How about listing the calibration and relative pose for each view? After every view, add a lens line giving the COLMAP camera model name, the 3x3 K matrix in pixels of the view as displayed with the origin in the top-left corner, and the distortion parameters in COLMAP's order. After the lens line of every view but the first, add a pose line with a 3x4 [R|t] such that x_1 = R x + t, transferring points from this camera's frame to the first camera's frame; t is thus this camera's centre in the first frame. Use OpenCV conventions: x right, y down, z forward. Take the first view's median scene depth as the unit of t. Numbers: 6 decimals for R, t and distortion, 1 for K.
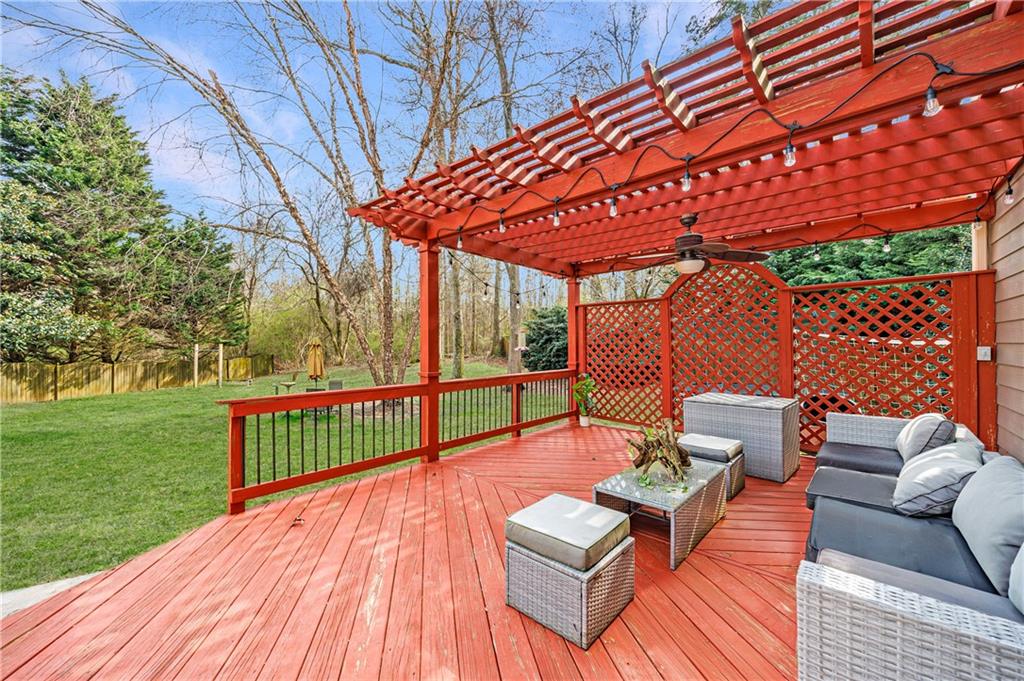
lens RADIAL K [[397.6, 0, 511.9], [0, 397.6, 341.3], [0, 0, 1]] dist [-0.001641, -0.000557]
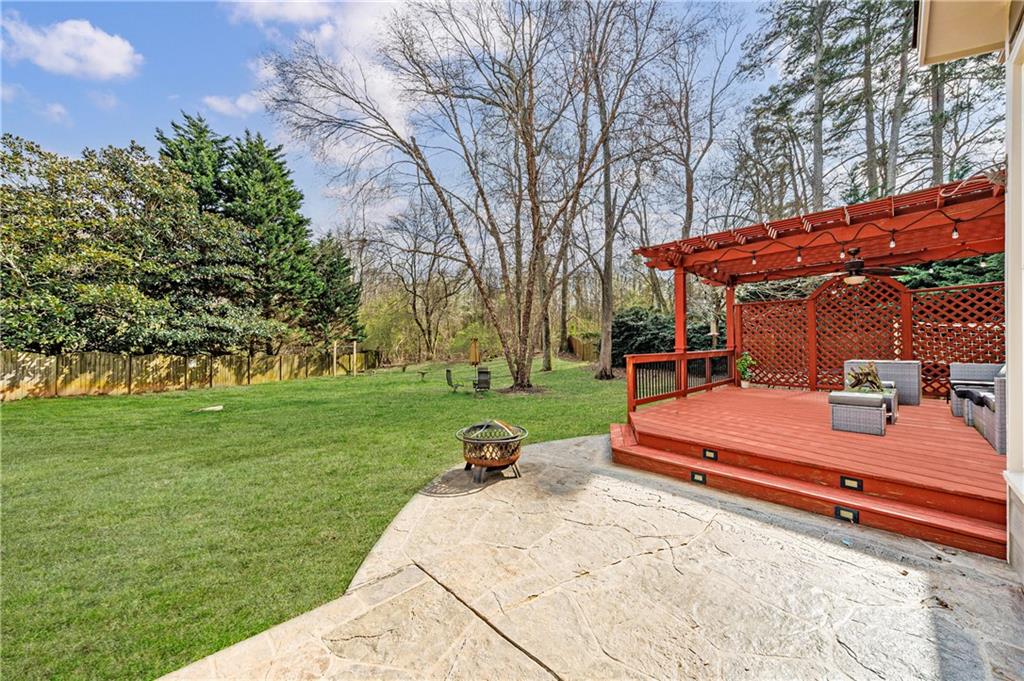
lens RADIAL K [[373.3, 0, 511.3], [0, 373.3, 343.9], [0, 0, 1]] dist [-0.001992, -0.000208]
pose [[0.995192, -0.004372, -0.097847, -0.161661], [0.005020, 0.999967, 0.006383, 0.011908], [0.097816, -0.006843, 0.995181, -0.133834]]
